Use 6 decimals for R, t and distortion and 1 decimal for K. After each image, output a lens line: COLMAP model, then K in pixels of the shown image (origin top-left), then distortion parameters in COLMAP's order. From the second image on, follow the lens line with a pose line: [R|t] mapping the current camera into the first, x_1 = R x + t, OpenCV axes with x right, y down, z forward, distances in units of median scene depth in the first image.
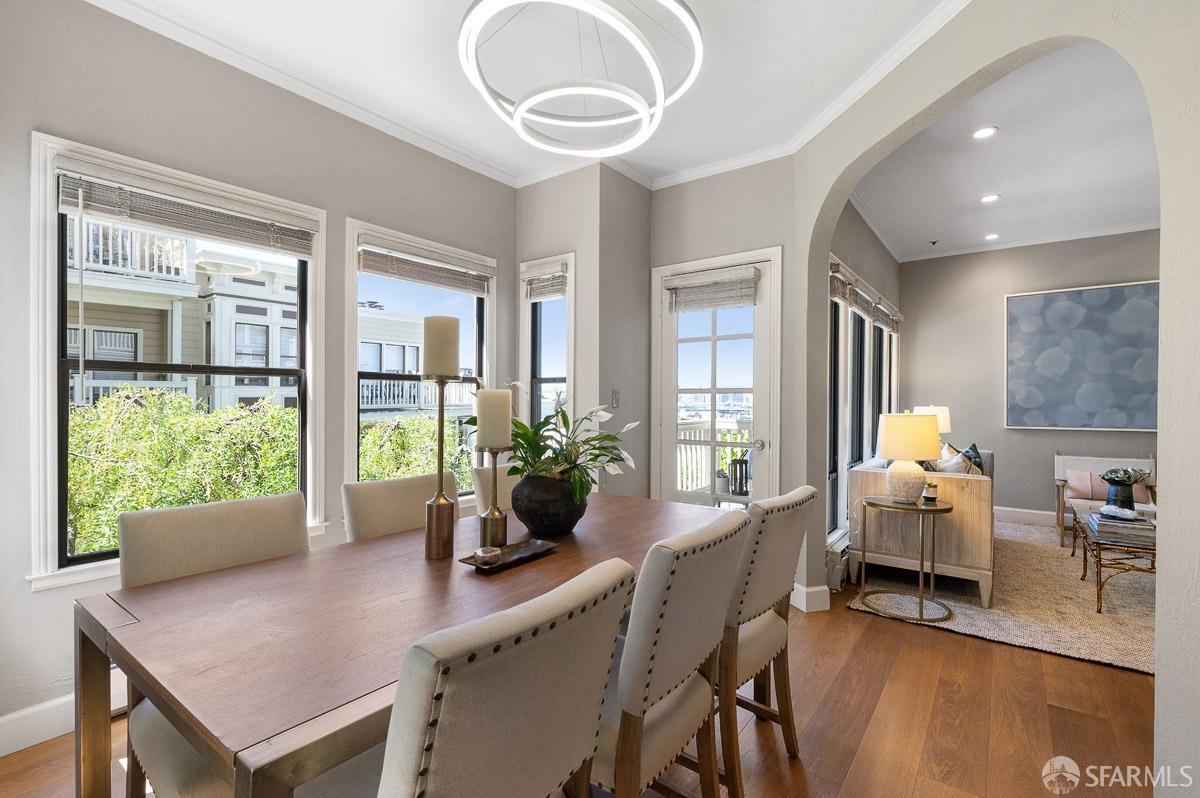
lens RADIAL K [[538.6, 0, 599.0], [0, 538.6, 405.4], [0, 0, 1]] dist [0.001062, 0.000215]
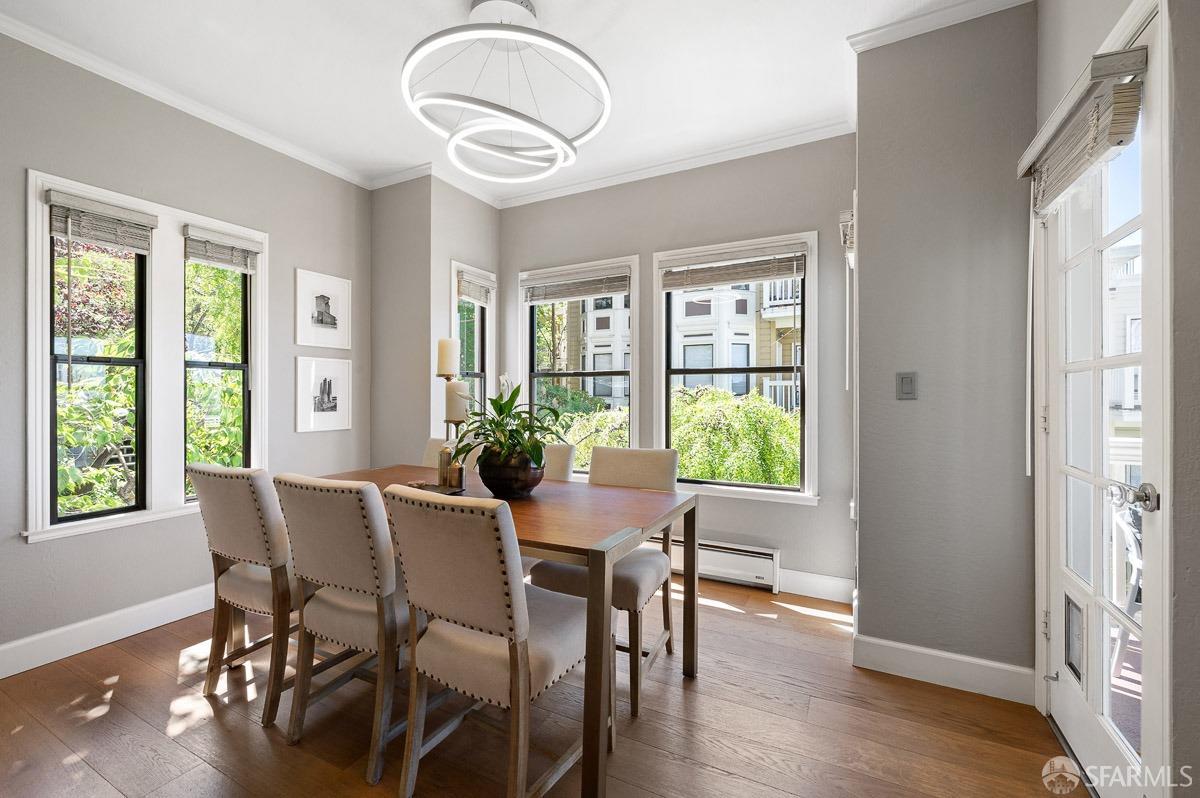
lens RADIAL K [[491.9, 0, 599.8], [0, 491.9, 392.2], [0, 0, 1]] dist [0.001018, -0.000100]
pose [[0.169892, -0.009515, -0.985417, 0.390597], [-0.007021, 0.999916, -0.010865, 0.002178], [0.985438, 0.008764, 0.169811, 0.377342]]
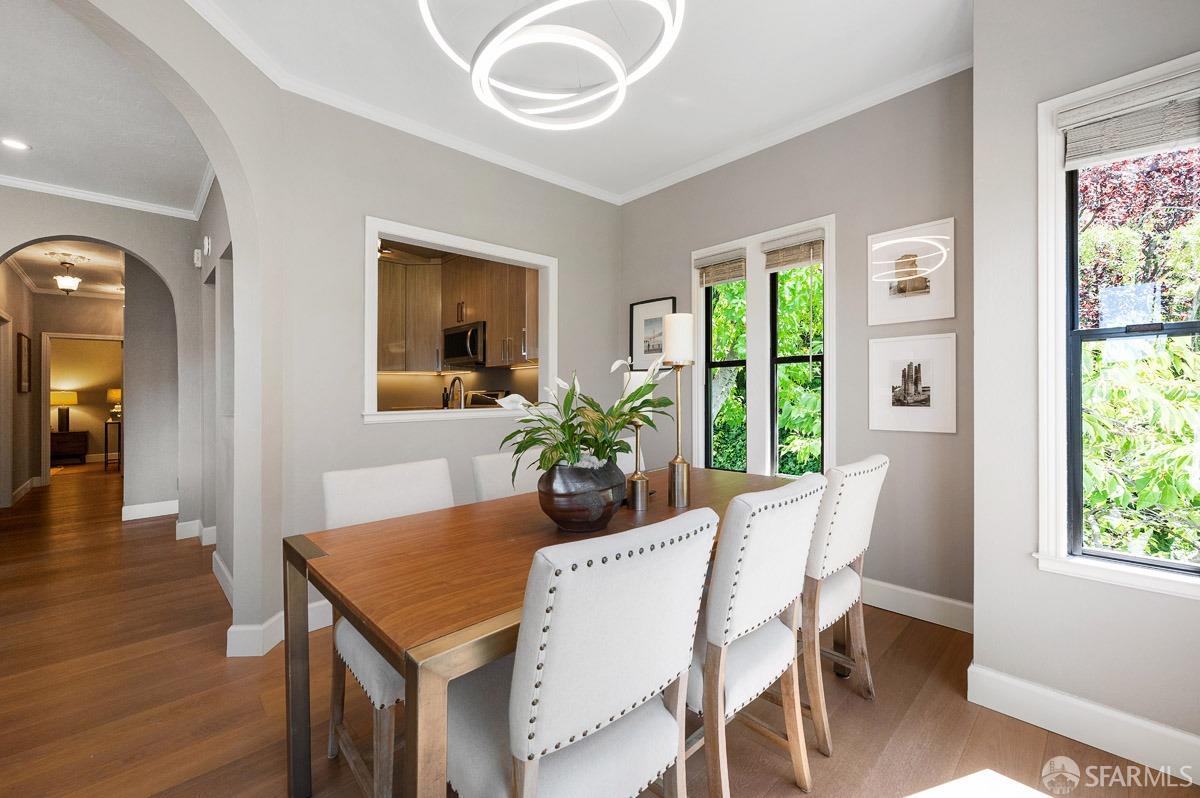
lens RADIAL K [[487.1, 0, 598.4], [0, 487.1, 388.3], [0, 0, 1]] dist [-0.001248, -0.000054]
pose [[-0.986849, 0.010364, 0.161310, -0.088939], [0.010533, 0.999945, 0.000190, 0.001904], [-0.161299, 0.001887, -0.986904, 0.672264]]
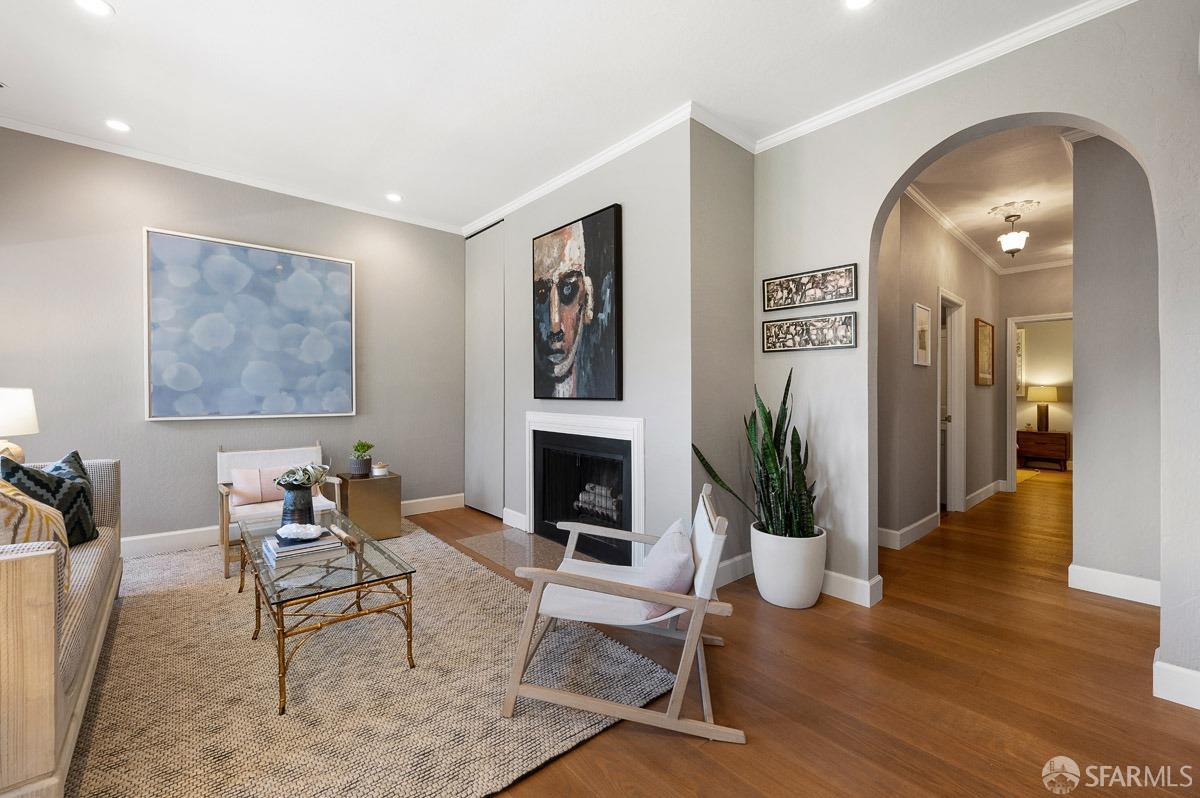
lens RADIAL K [[485.5, 0, 605.7], [0, 485.5, 397.2], [0, 0, 1]] dist [-0.001275, 0.000367]
pose [[0.199377, -0.006074, 0.979904, 0.283481], [0.005572, 0.999972, 0.005065, 0.012888], [-0.979907, 0.004450, 0.199405, 0.323997]]
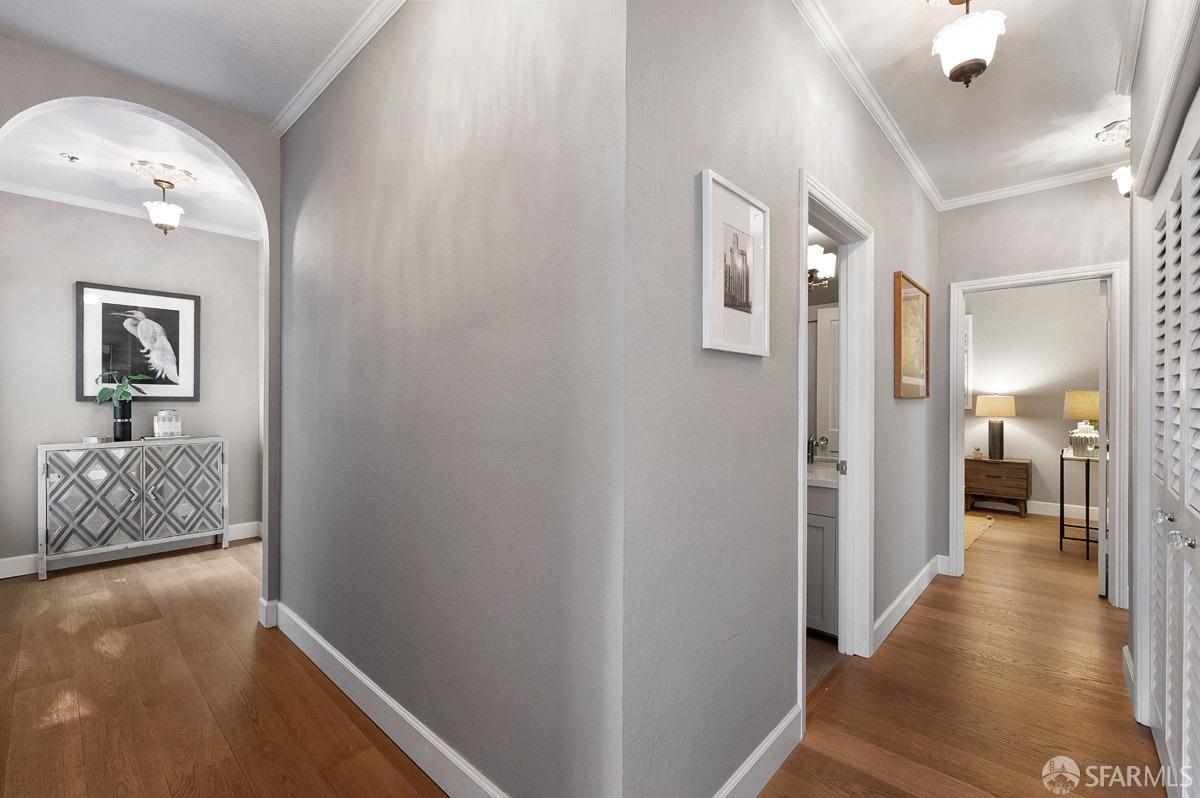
lens RADIAL K [[515.1, 0, 599.5], [0, 515.1, 404.9], [0, 0, 1]] dist [0.000399, 0.000002]
pose [[0.102129, -0.011310, 0.994707, 0.837292], [0.008301, 0.999910, 0.010517, -0.004210], [-0.994736, 0.007183, 0.102214, 0.033054]]
